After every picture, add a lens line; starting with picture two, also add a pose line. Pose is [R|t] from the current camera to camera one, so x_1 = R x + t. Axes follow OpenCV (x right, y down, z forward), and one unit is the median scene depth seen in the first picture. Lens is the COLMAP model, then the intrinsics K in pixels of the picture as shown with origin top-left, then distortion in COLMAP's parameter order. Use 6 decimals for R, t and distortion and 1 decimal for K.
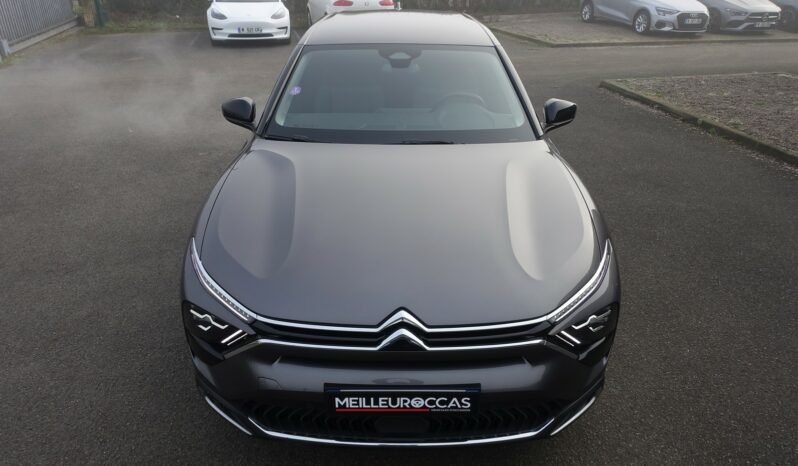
lens RADIAL K [[548.3, 0, 399.0], [0, 548.3, 233.0], [0, 0, 1]] dist [-0.003414, 0.000095]
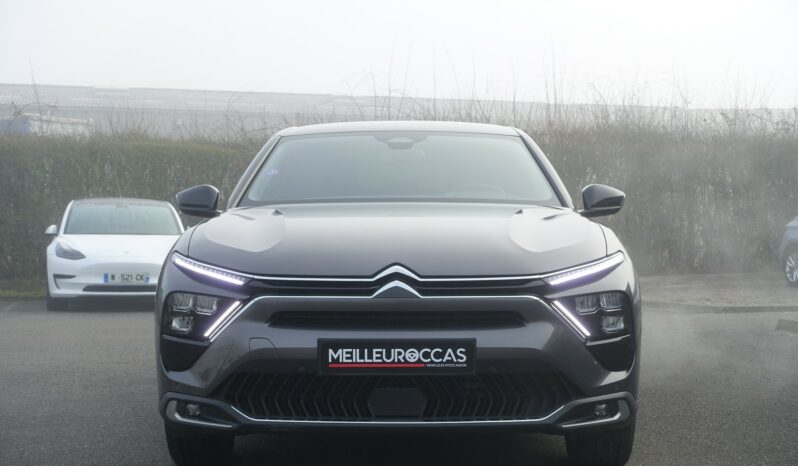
lens RADIAL K [[1365.4, 0, 399.0], [0, 1365.4, 233.0], [0, 0, 1]] dist [0.013429, -0.017306]
pose [[0.999858, -0.009018, -0.014231, 0.046929], [0.001779, 0.896478, -0.443085, 1.194211], [0.016753, 0.442997, 0.896367, -1.288724]]
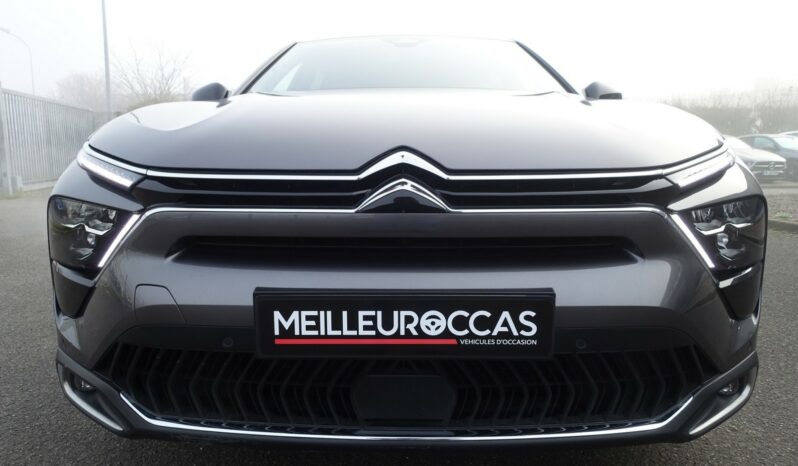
lens RADIAL K [[553.3, 0, 399.0], [0, 553.3, 233.0], [0, 0, 1]] dist [-0.004896, -0.001621]
pose [[0.999741, -0.005989, -0.021941, 0.013680], [-0.001187, 0.949657, -0.313288, 0.390381], [0.022712, 0.313233, 0.949405, 0.479826]]
